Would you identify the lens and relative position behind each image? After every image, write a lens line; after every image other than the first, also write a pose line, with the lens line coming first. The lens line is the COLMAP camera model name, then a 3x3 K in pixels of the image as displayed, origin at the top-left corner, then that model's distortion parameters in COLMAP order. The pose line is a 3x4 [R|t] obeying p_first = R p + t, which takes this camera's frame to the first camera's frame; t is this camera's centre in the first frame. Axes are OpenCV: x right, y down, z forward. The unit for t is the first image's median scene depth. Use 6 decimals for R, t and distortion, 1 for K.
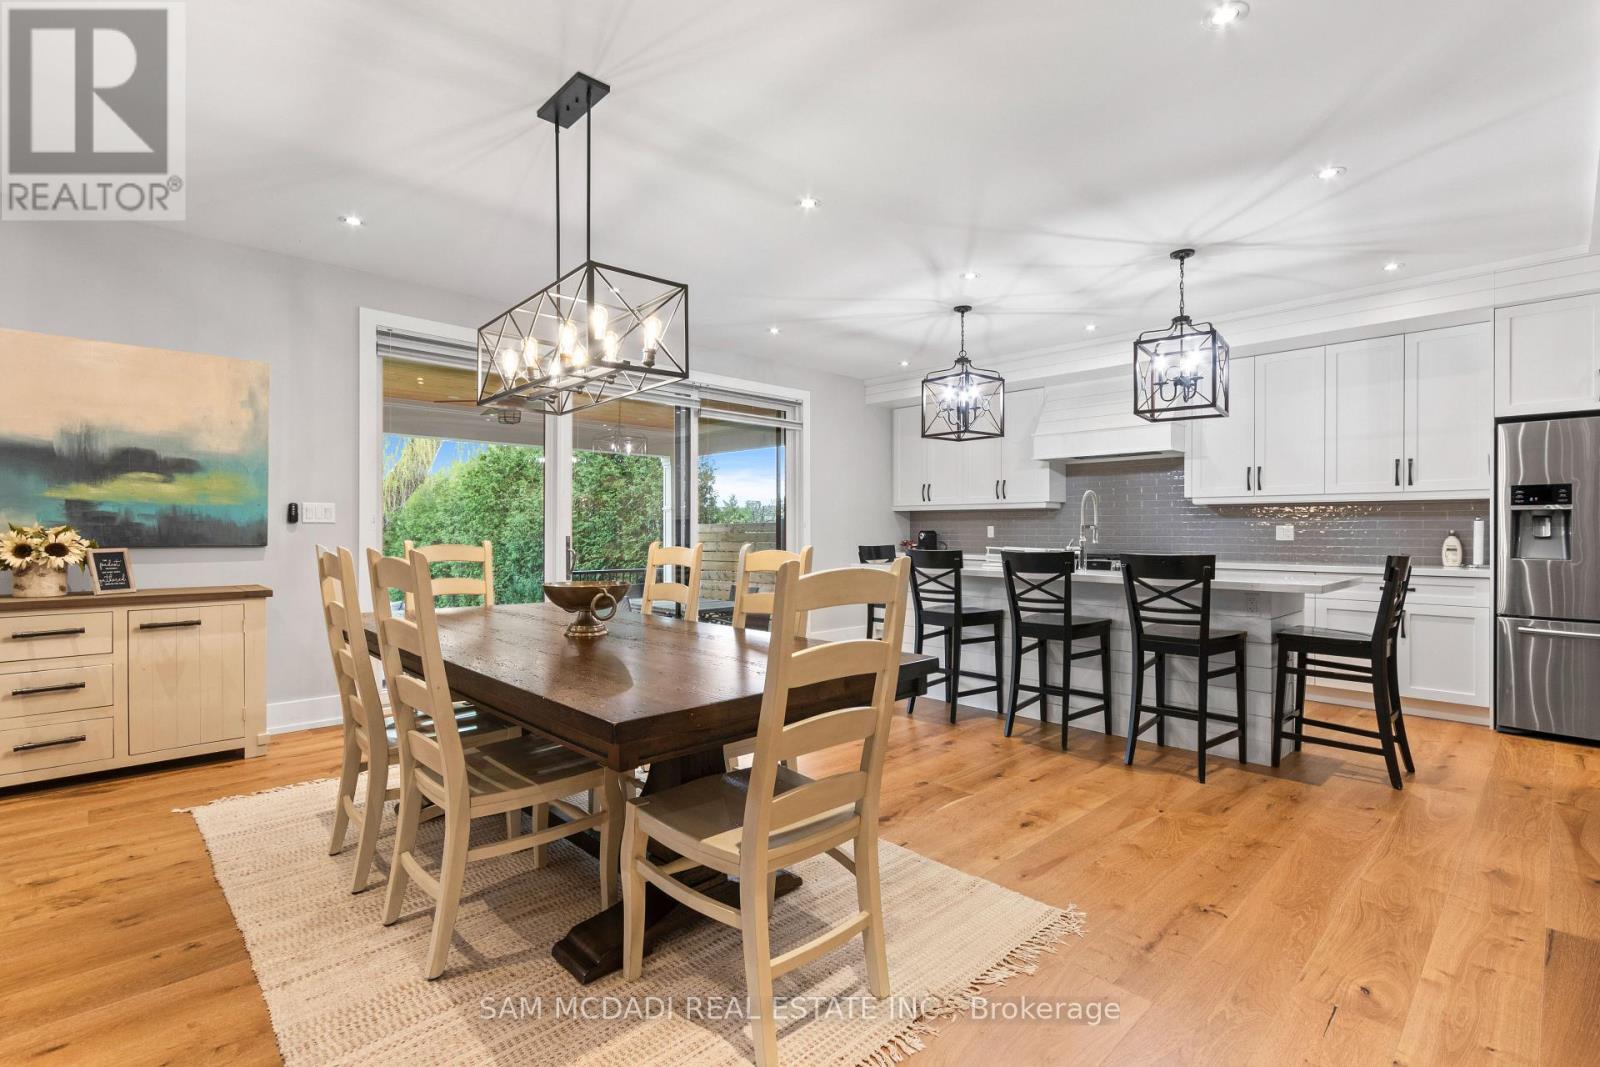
lens RADIAL K [[742.9, 0, 802.2], [0, 742.9, 530.2], [0, 0, 1]] dist [0.001309, -0.000638]
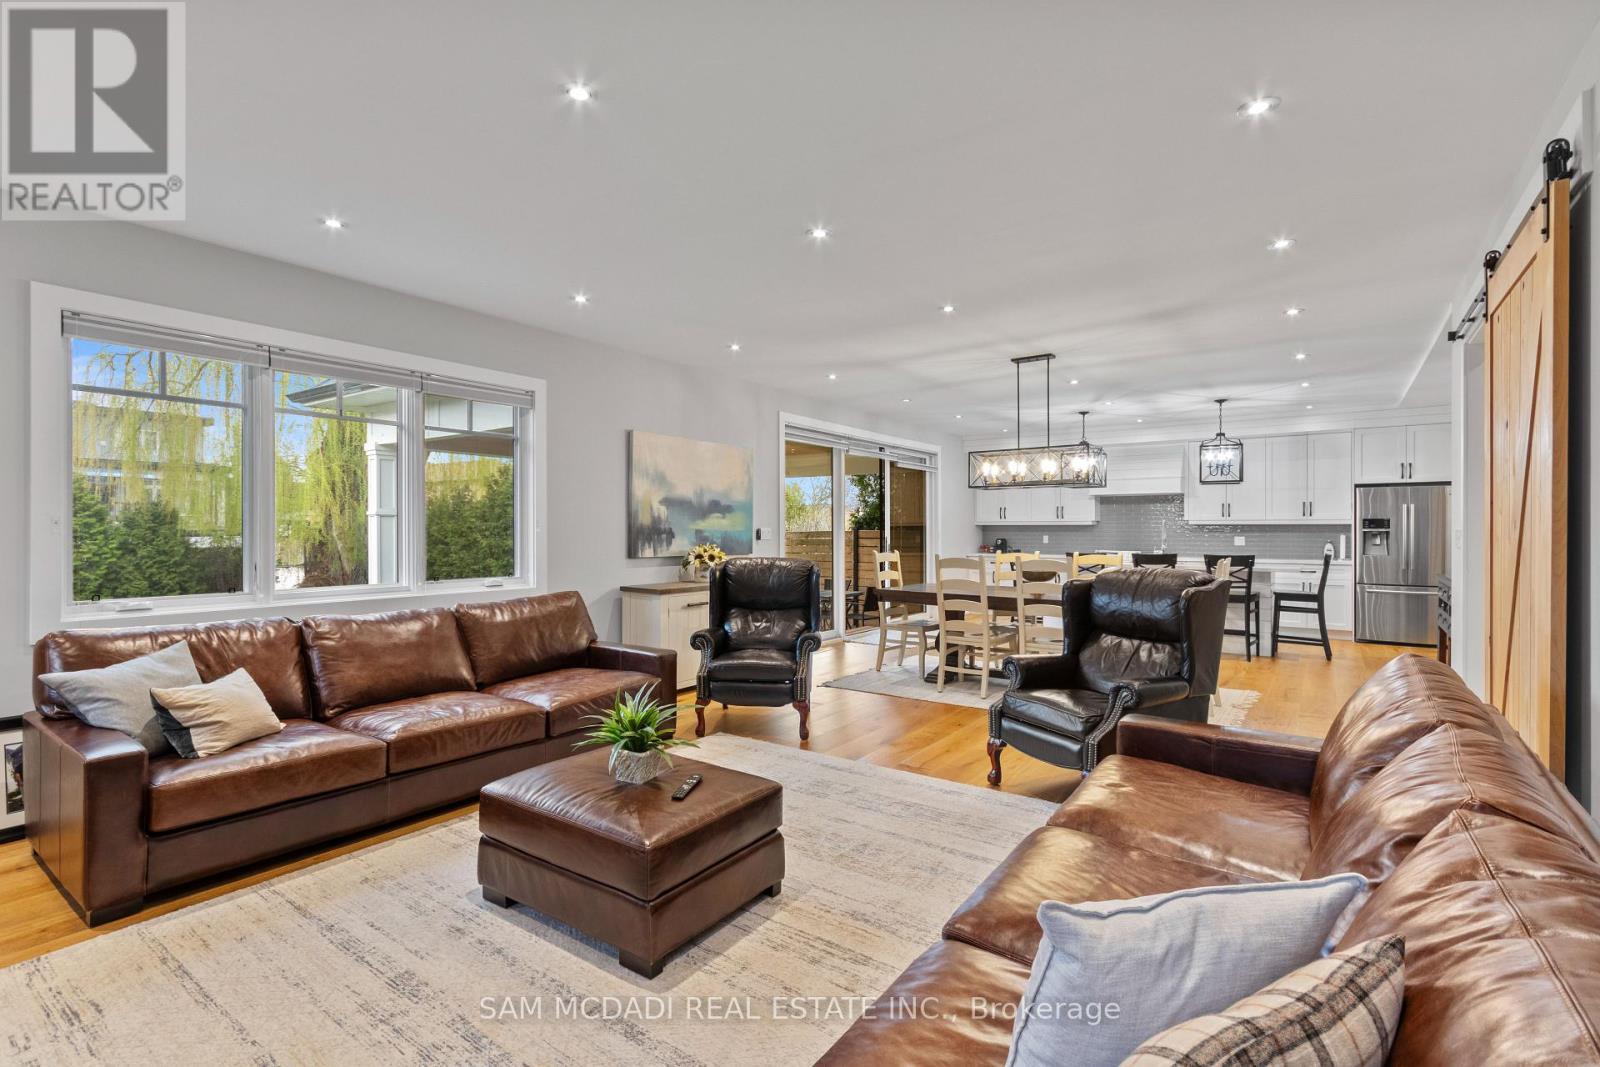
lens RADIAL K [[742.9, 0, 798.1], [0, 742.9, 533.3], [0, 0, 1]] dist [0.001309, -0.000638]
pose [[0.984686, -0.002032, 0.174325, -0.885285], [0.000946, 0.999980, 0.006311, -0.035462], [-0.174334, -0.006050, 0.984668, -0.698640]]
